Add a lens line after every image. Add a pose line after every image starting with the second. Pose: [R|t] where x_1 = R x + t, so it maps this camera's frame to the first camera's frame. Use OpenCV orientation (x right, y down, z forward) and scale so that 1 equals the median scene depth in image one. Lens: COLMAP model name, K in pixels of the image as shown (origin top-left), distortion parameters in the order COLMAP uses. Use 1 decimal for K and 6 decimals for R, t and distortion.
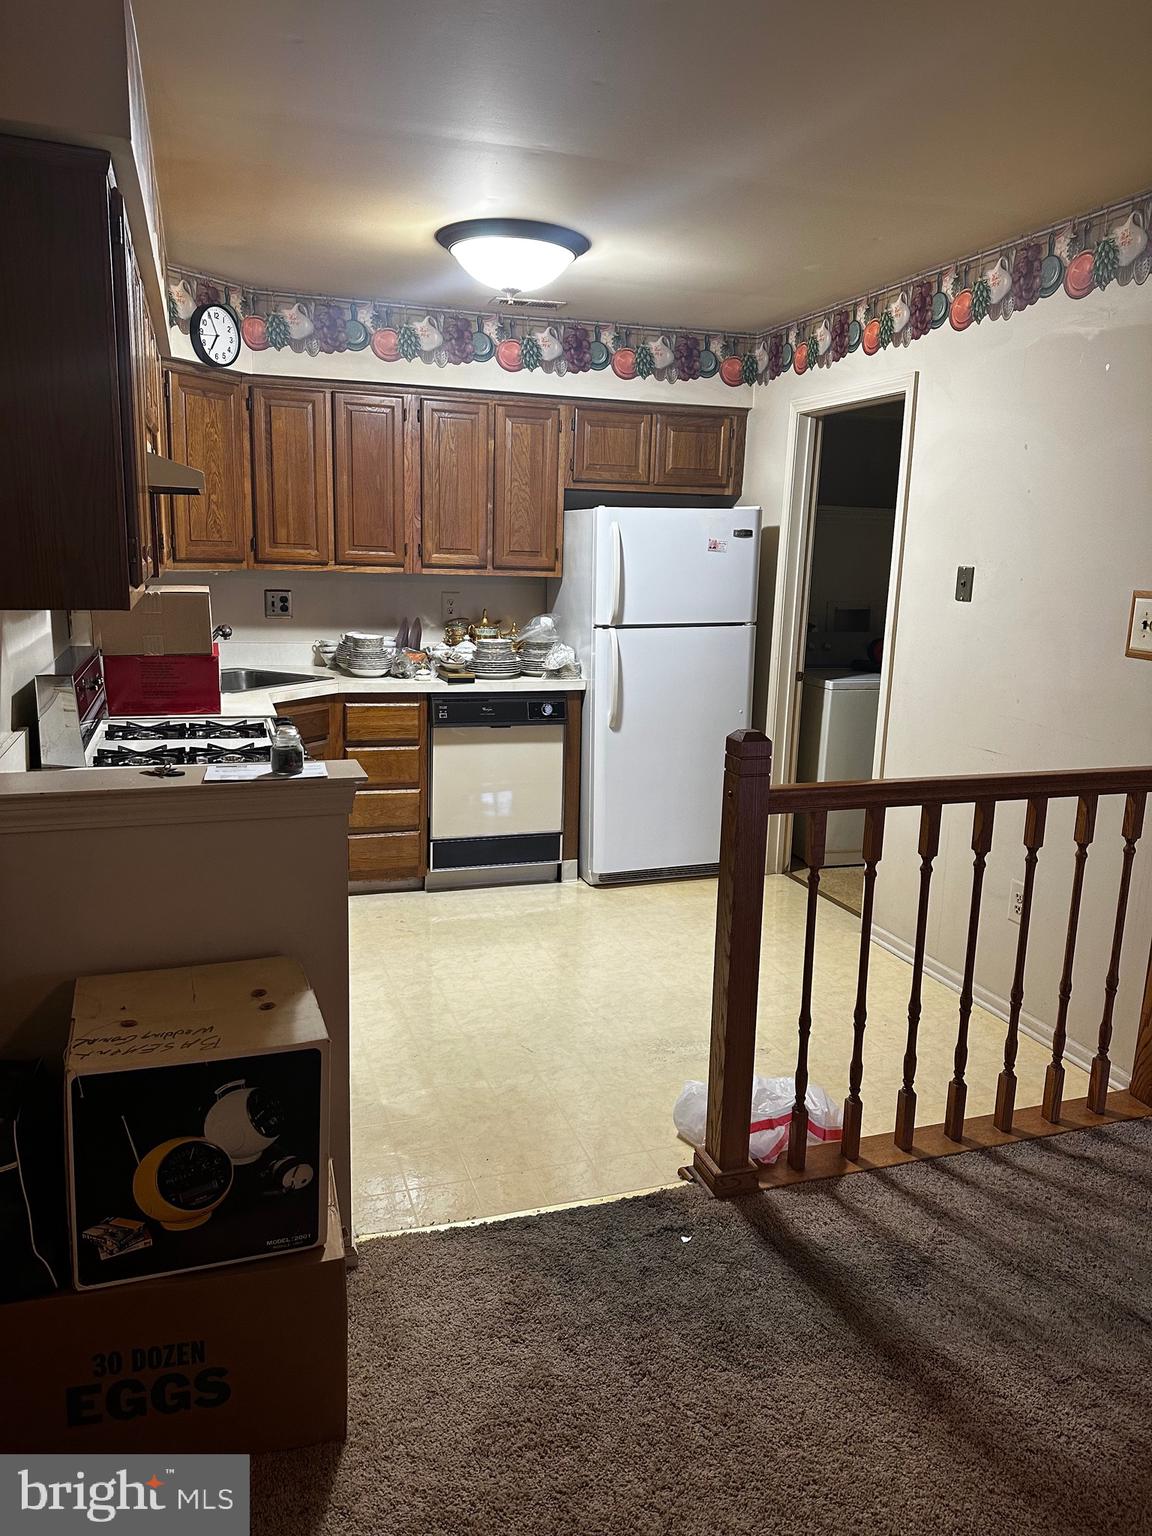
lens RADIAL K [[1062.5, 0, 573.5], [0, 1062.5, 819.3], [0, 0, 1]] dist [0.041344, -0.134855]
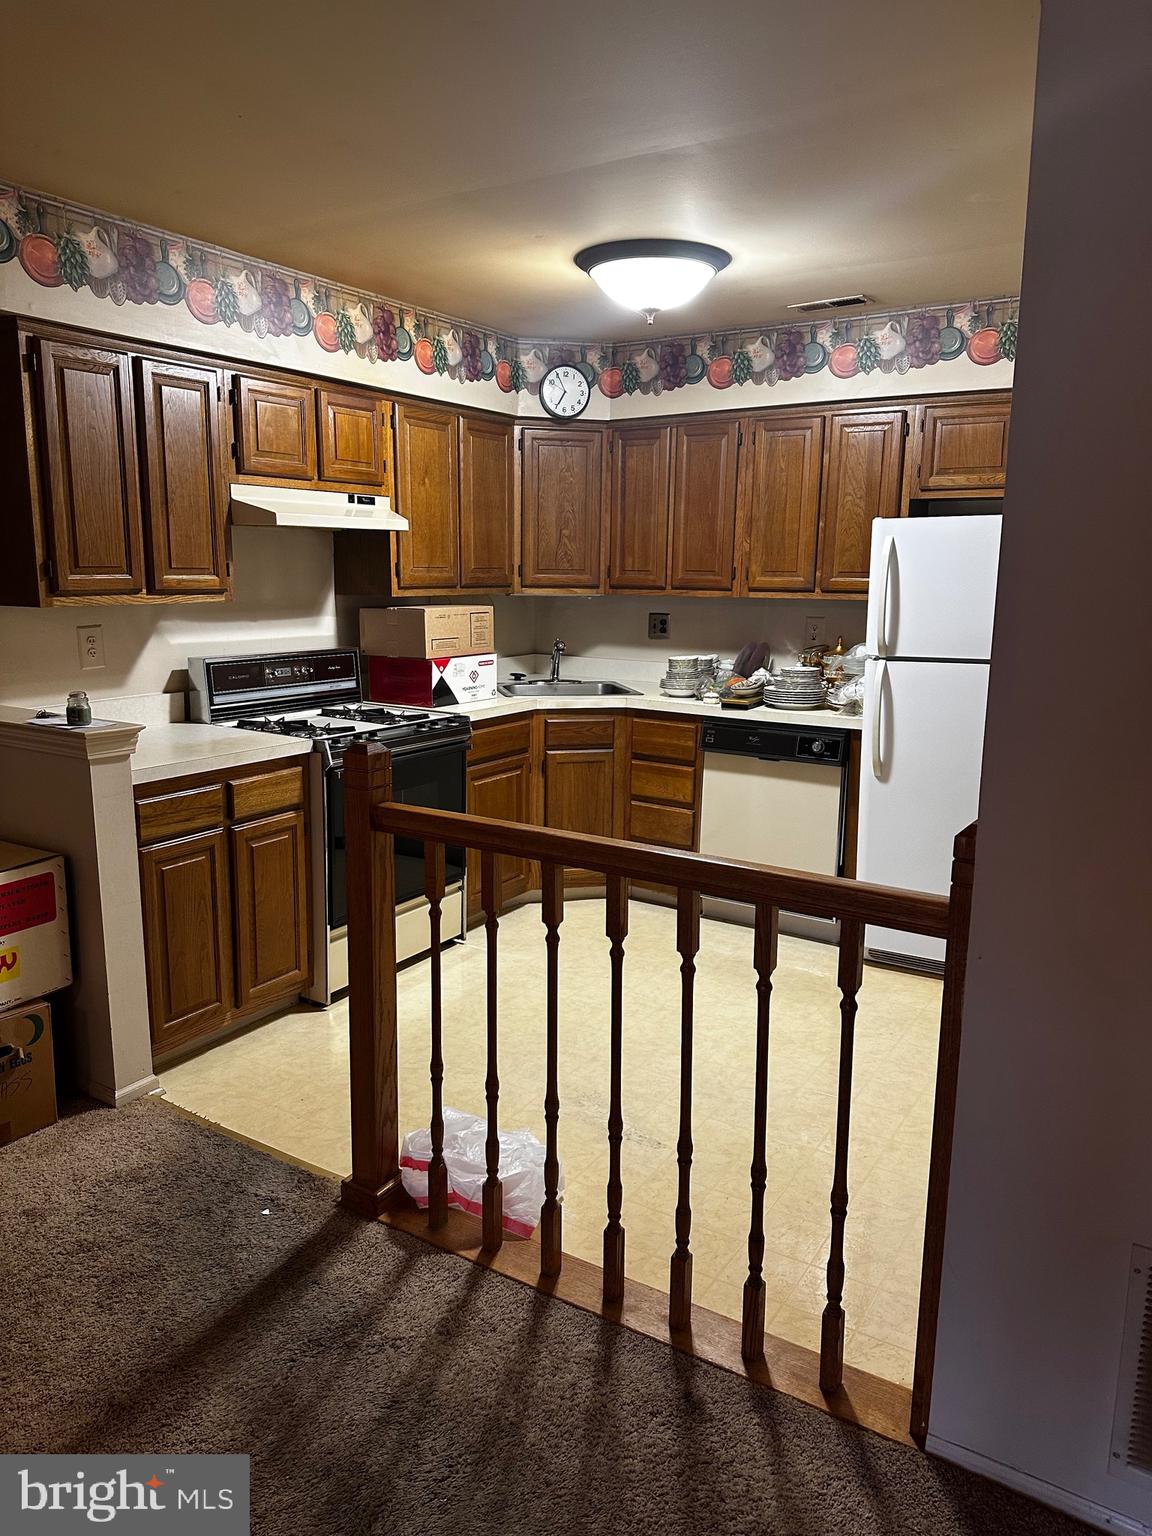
lens RADIAL K [[1084.1, 0, 523.4], [0, 1084.1, 773.6], [0, 0, 1]] dist [0.192427, -0.394442]
pose [[0.610951, 0.129782, -0.780958, 0.562824], [-0.185451, 0.982485, 0.018192, -0.052822], [0.769641, 0.133715, 0.624318, 0.239325]]
